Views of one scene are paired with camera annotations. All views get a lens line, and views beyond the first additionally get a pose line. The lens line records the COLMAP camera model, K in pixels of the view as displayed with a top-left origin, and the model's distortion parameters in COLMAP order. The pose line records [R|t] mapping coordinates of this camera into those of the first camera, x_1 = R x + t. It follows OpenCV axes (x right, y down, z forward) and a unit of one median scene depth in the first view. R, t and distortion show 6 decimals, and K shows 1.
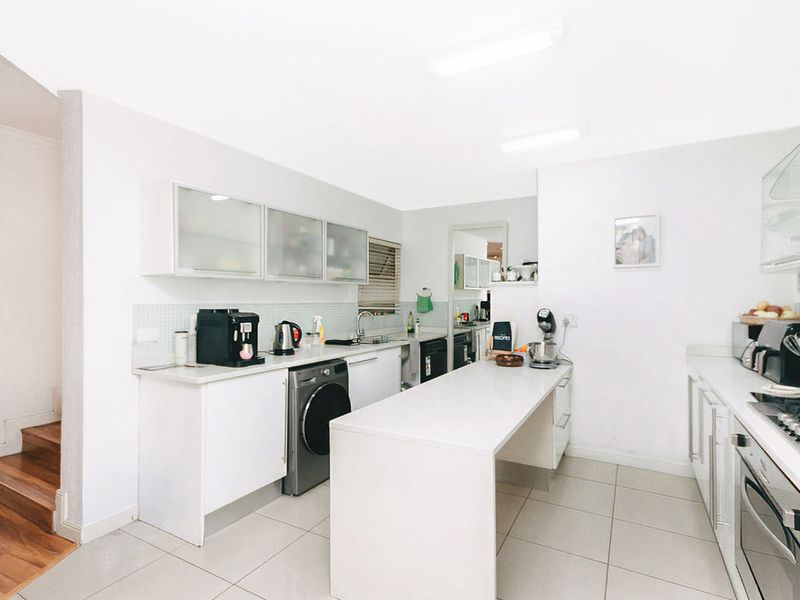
lens RADIAL K [[419.0, 0, 400.0], [0, 419.0, 300.0], [0, 0, 1]] dist [0.002009, 0.000526]
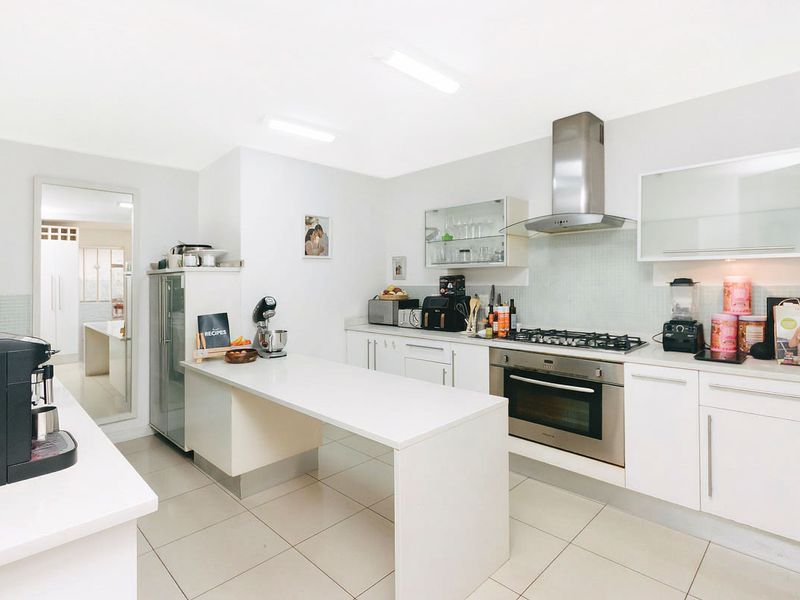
lens RADIAL K [[423.7, 0, 398.9], [0, 423.7, 276.6], [0, 0, 1]] dist [-0.000257, -0.000098]
pose [[0.276128, 0.006297, 0.961100, -0.534352], [0.014017, 0.999846, -0.010578, -0.010931], [-0.961019, 0.016393, 0.275997, 0.447119]]
